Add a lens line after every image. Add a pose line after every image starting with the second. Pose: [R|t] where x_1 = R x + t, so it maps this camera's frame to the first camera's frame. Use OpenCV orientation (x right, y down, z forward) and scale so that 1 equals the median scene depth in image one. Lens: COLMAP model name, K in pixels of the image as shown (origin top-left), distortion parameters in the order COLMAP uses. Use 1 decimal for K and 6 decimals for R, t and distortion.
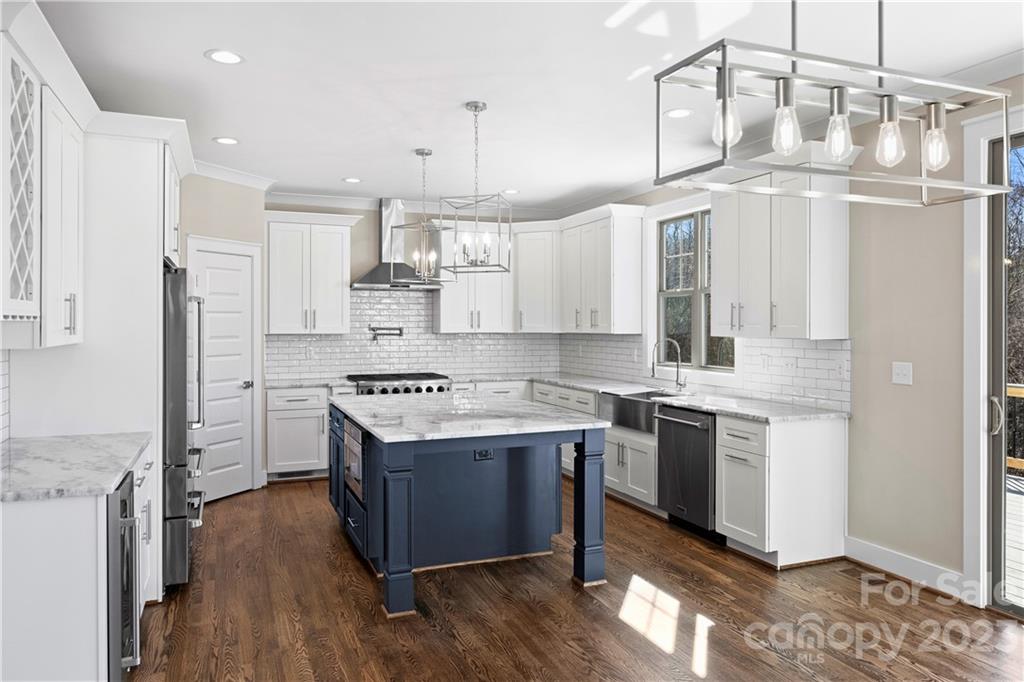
lens RADIAL K [[710.0, 0, 513.3], [0, 710.0, 324.8], [0, 0, 1]] dist [-0.003878, -0.001480]
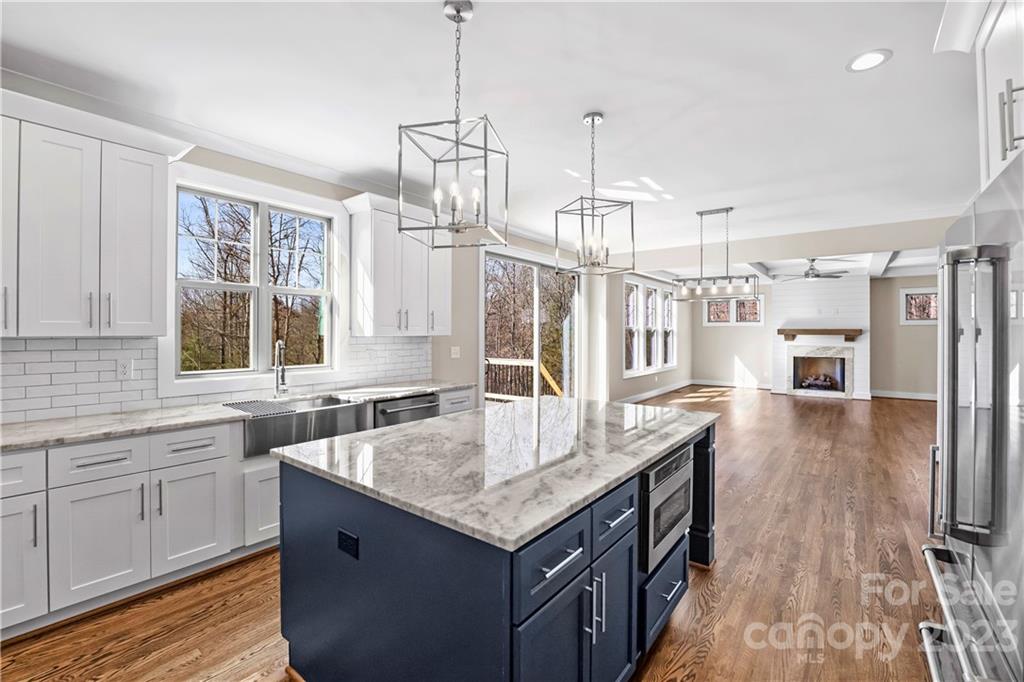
lens RADIAL K [[440.1, 0, 510.6], [0, 440.1, 333.8], [0, 0, 1]] dist [-0.024434, -0.000047]
pose [[-0.497273, -0.002476, 0.867591, -0.361820], [-0.001679, 0.999997, 0.001891, 0.009209], [-0.867593, -0.000516, -0.497275, 0.929378]]
